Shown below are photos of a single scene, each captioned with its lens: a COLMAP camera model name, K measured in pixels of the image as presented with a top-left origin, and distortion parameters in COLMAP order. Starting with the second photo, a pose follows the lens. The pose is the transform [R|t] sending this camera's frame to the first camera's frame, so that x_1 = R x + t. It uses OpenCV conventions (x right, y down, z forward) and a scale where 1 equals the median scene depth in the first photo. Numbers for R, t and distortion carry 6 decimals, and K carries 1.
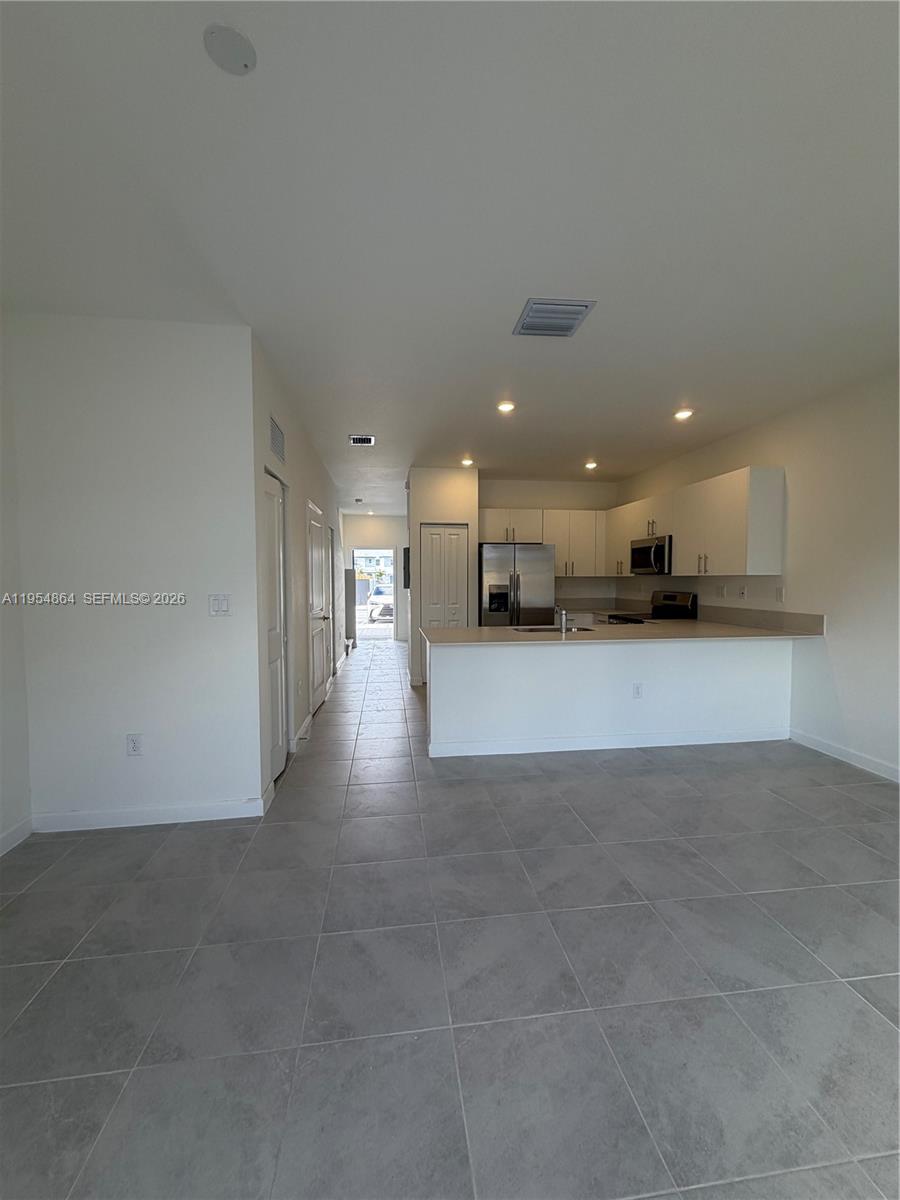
lens RADIAL K [[477.4, 0, 450.0], [0, 477.4, 600.0], [0, 0, 1]] dist [-0.000613, -0.000097]
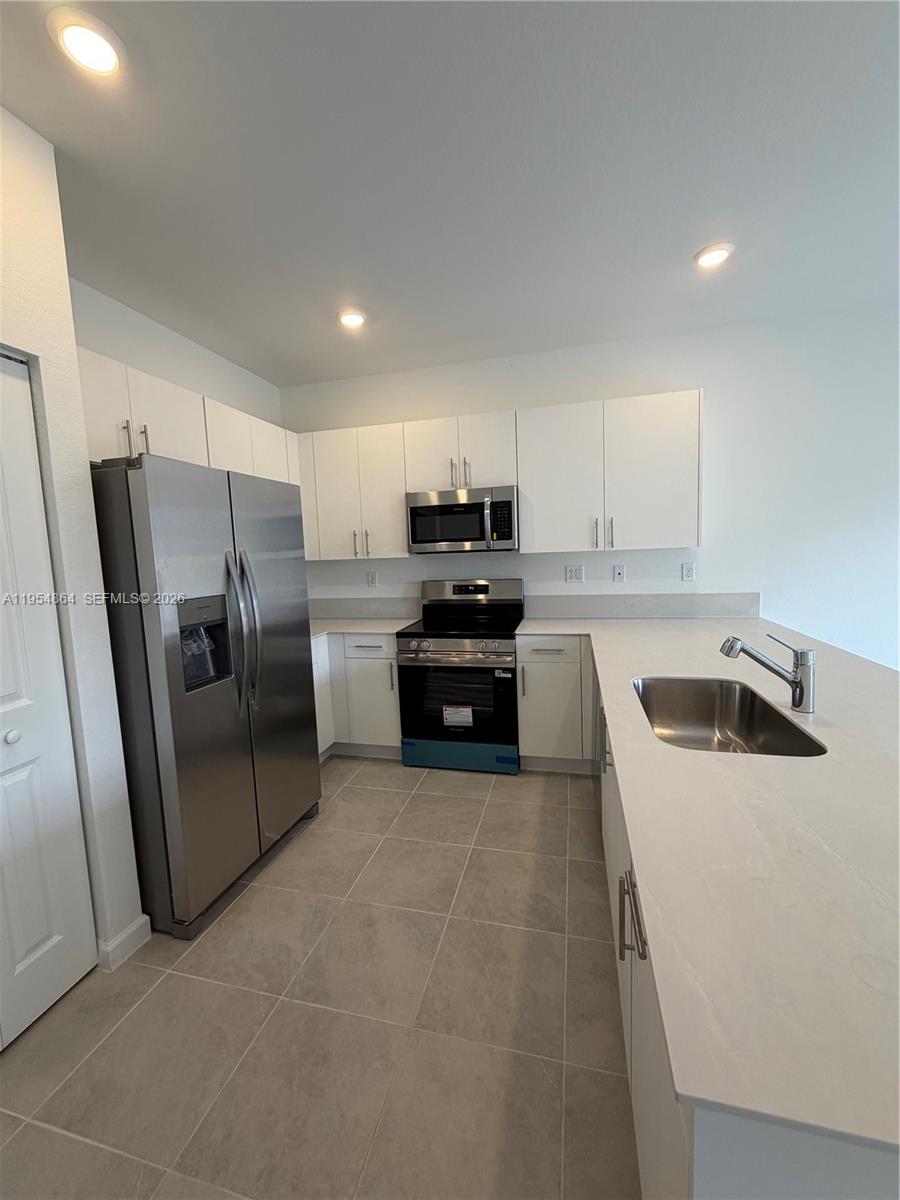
lens RADIAL K [[477.4, 0, 450.0], [0, 477.4, 600.0], [0, 0, 1]] dist [-0.000613, -0.000097]
pose [[0.362445, -0.108685, 0.925646, -0.137951], [0.078722, 0.993198, 0.085793, -0.048415], [-0.928675, 0.041773, 0.368535, 0.816359]]
